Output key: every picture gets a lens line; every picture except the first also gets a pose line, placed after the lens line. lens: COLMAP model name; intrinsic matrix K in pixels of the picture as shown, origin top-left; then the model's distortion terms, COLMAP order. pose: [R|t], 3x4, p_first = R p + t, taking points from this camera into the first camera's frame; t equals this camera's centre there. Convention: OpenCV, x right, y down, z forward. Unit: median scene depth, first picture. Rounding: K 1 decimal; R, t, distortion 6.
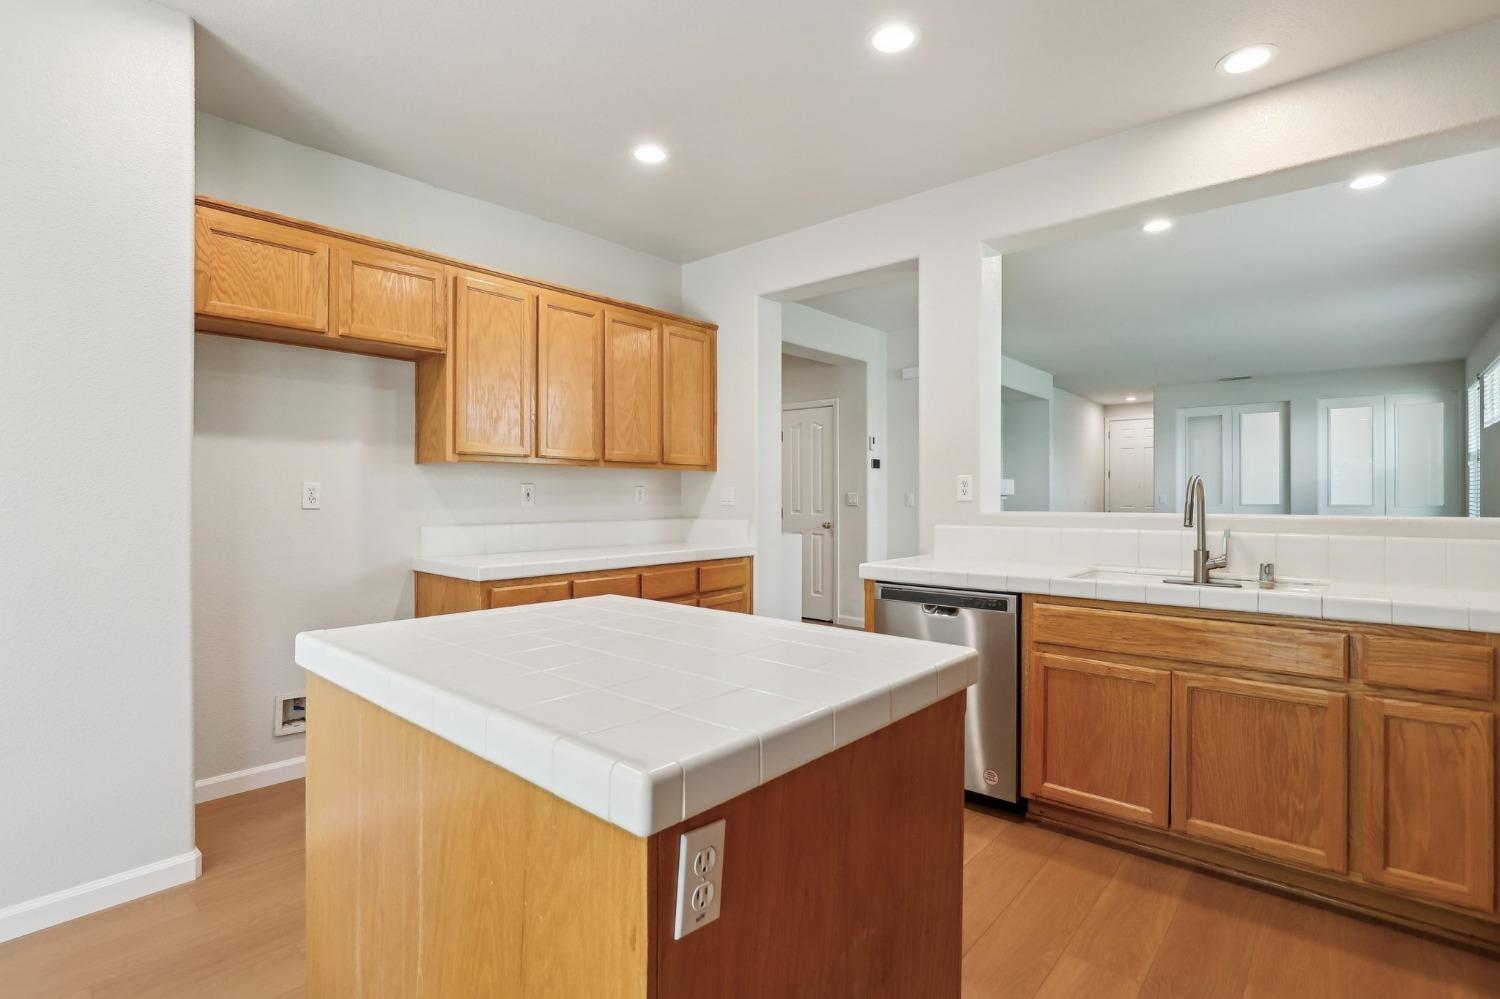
lens RADIAL K [[711.8, 0, 758.8], [0, 711.8, 483.9], [0, 0, 1]] dist [-0.033035, 0.004406]
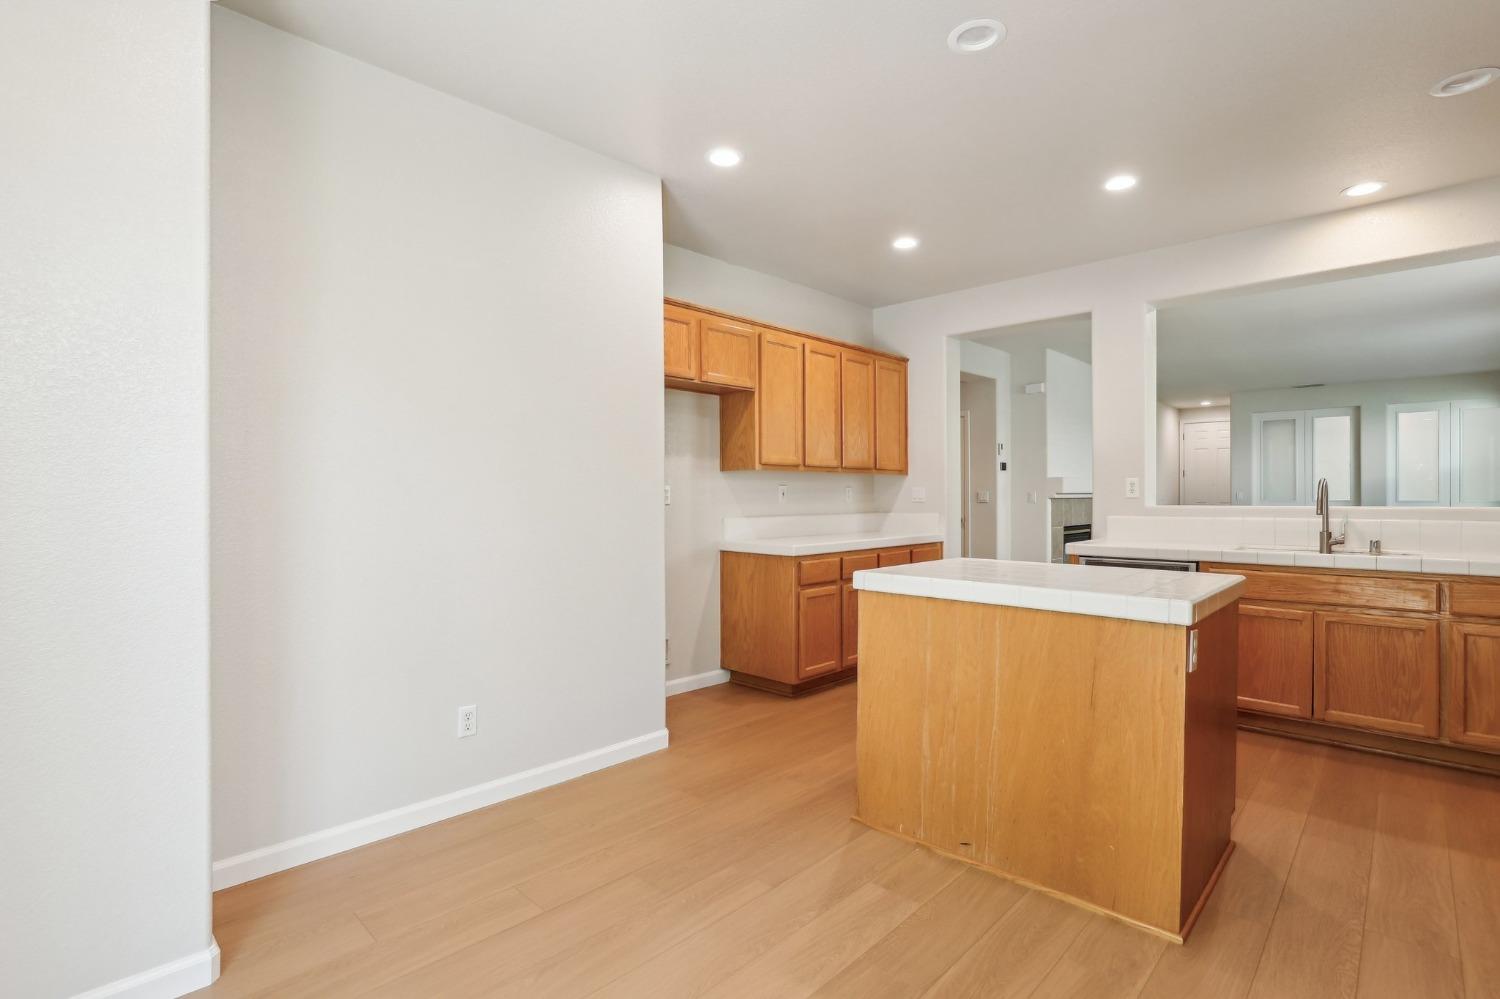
lens RADIAL K [[711.8, 0, 767.2], [0, 711.8, 487.7], [0, 0, 1]] dist [-0.033035, 0.004406]
pose [[0.999232, -0.004299, -0.038958, -0.339939], [0.004597, 0.999961, 0.007578, -0.007136], [0.038924, -0.007751, 0.999212, -0.344903]]
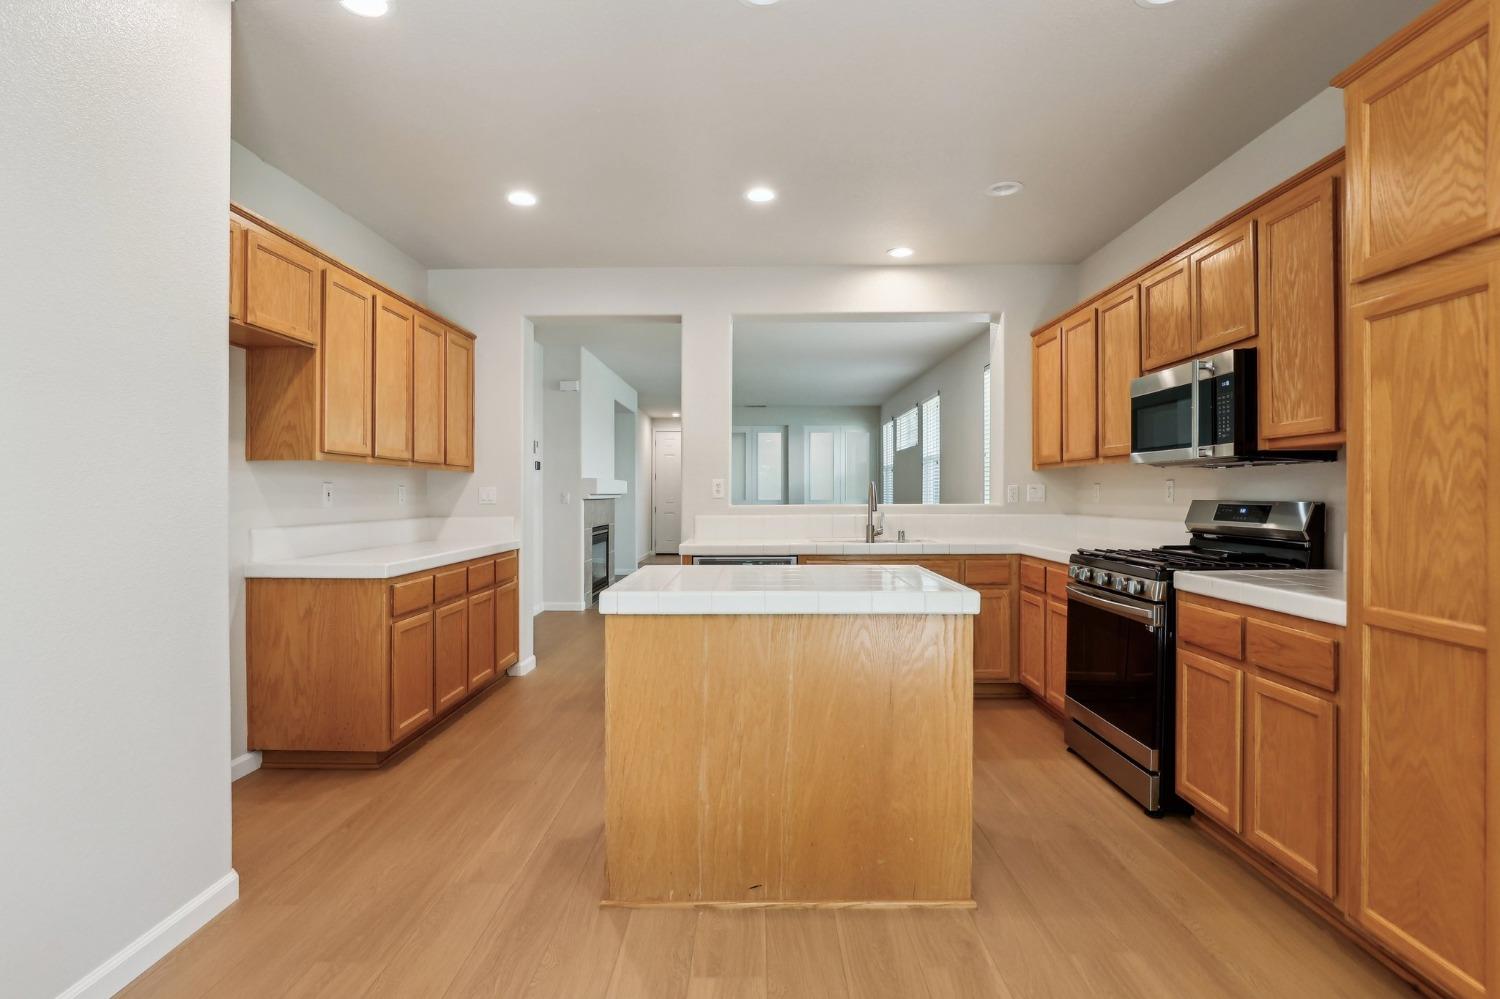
lens RADIAL K [[711.8, 0, 760.3], [0, 711.8, 493.3], [0, 0, 1]] dist [-0.033035, 0.004406]
pose [[0.755752, -0.003760, 0.654848, -0.567885], [-0.006521, 0.999891, 0.013268, -0.003437], [-0.654826, -0.014298, 0.755644, -0.117840]]
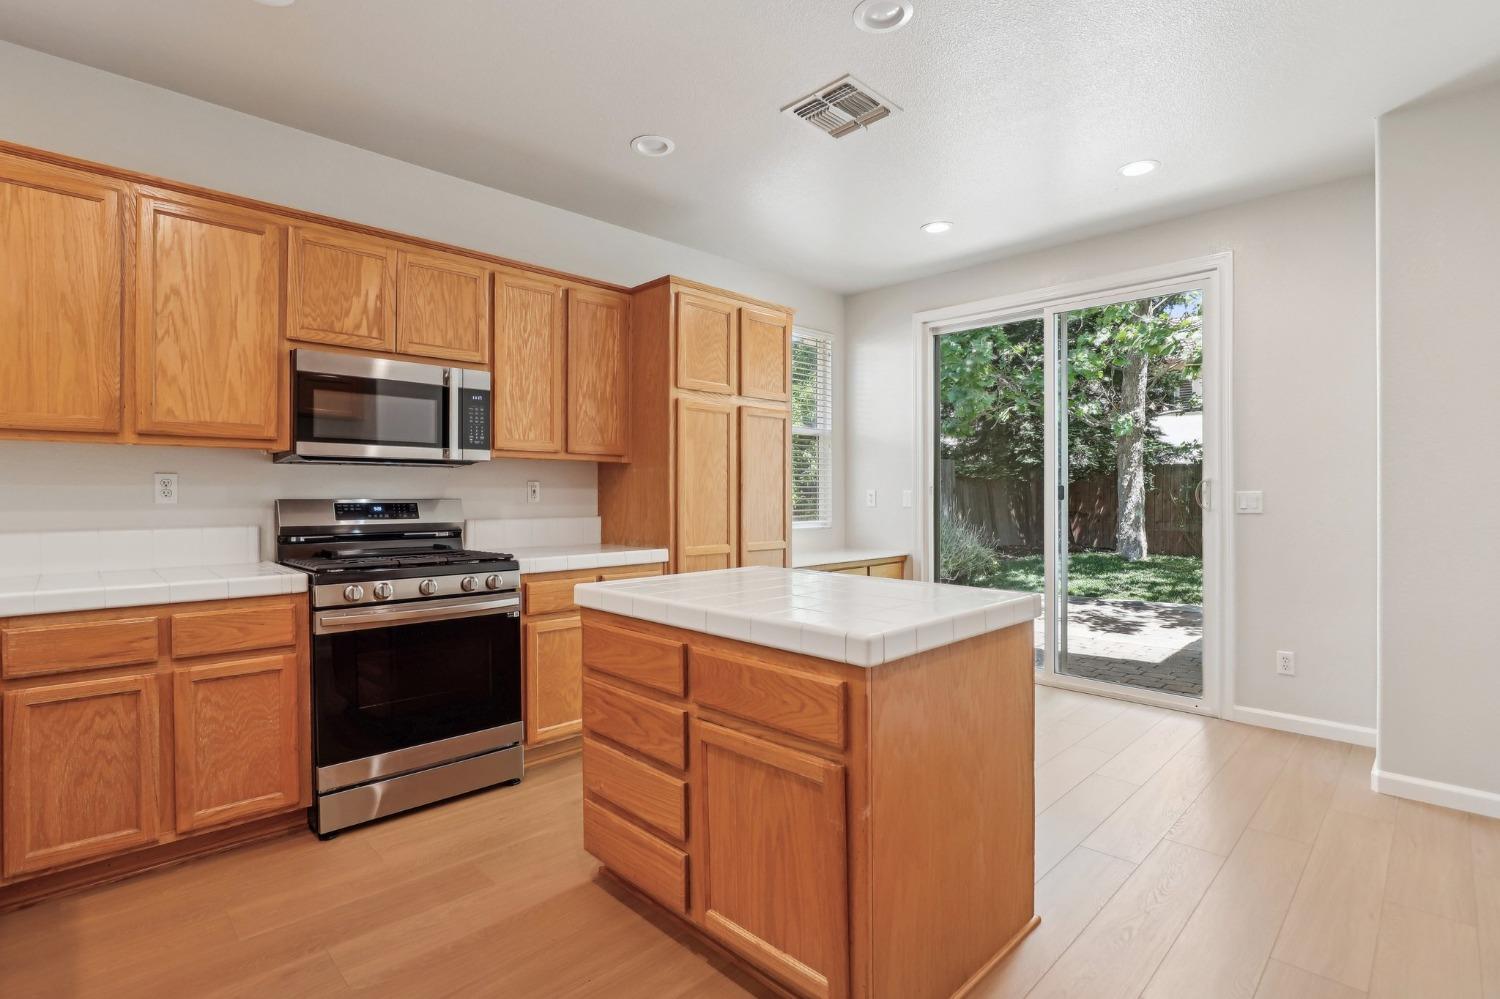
lens RADIAL K [[711.8, 0, 751.1], [0, 711.8, 494.8], [0, 0, 1]] dist [-0.033035, 0.004406]
pose [[-0.996945, -0.000007, 0.078101, -0.088693], [-0.001245, 0.999874, -0.015800, 0.020556], [-0.078091, -0.015849, -0.996820, 1.012448]]
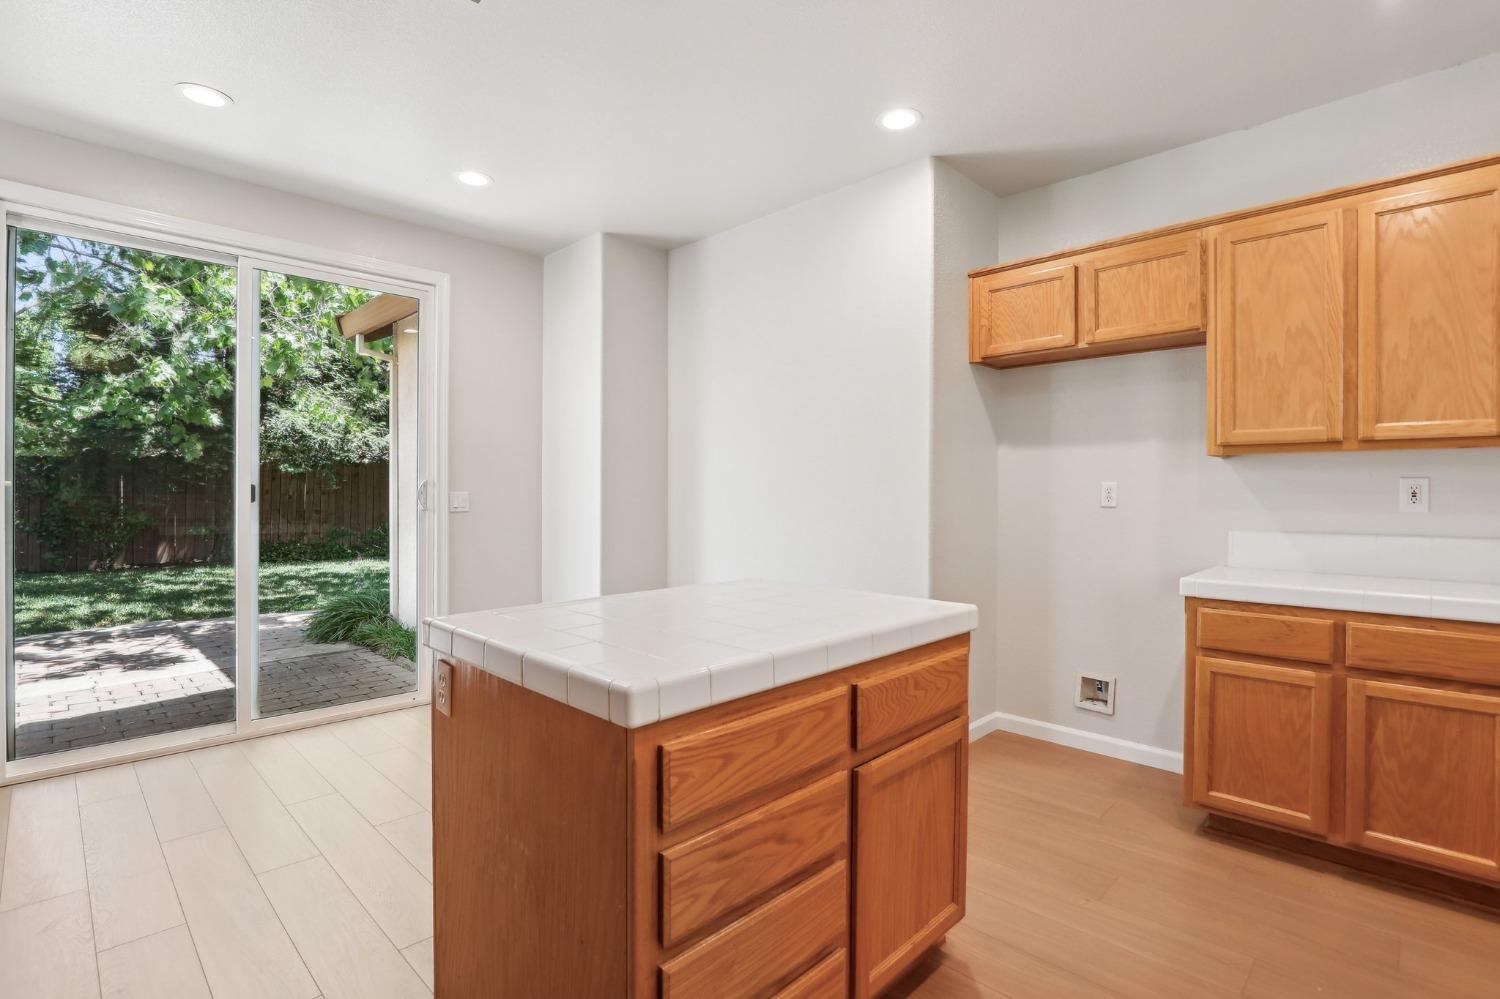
lens RADIAL K [[711.8, 0, 744.1], [0, 711.8, 501.7], [0, 0, 1]] dist [-0.033035, 0.004406]
pose [[-0.069328, 0.006967, -0.997570, 0.419078], [0.012355, 0.999905, 0.006124, 0.011440], [0.997517, -0.011901, -0.069407, 0.460556]]
